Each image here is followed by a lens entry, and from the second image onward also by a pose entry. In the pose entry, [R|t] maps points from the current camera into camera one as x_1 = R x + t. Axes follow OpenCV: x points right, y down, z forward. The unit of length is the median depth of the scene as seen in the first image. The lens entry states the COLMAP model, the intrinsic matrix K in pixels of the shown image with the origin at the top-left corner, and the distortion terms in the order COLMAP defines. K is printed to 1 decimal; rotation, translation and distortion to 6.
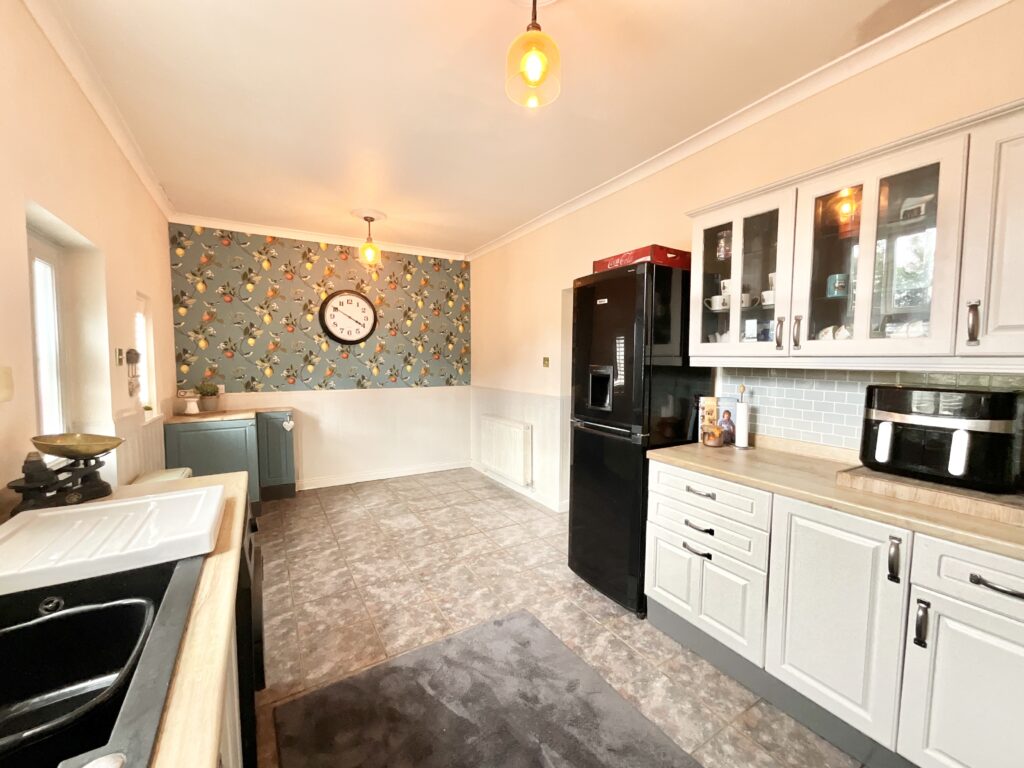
lens RADIAL K [[414.3, 0, 509.2], [0, 414.3, 388.1], [0, 0, 1]] dist [-0.002144, -0.000602]
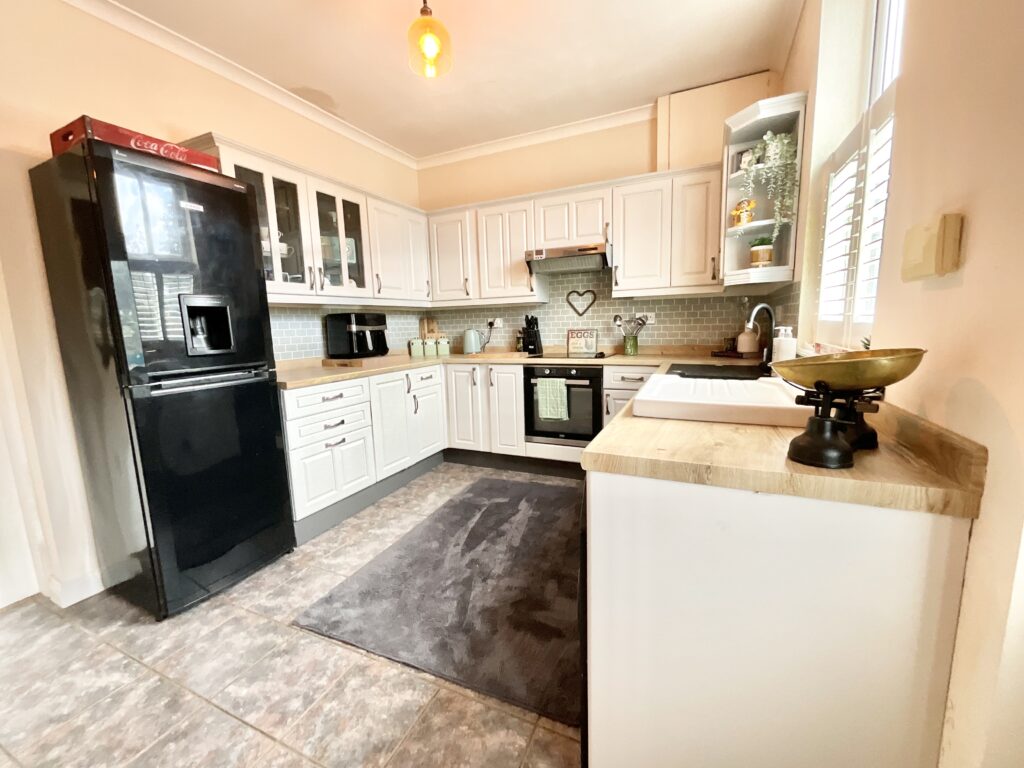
lens RADIAL K [[414.3, 0, 514.3], [0, 414.3, 378.8], [0, 0, 1]] dist [-0.002144, -0.000602]
pose [[-0.562774, -0.108454, 0.819465, -0.893927], [0.081731, 0.979197, 0.185724, -0.002538], [-0.822560, 0.171497, -0.542203, 1.183347]]
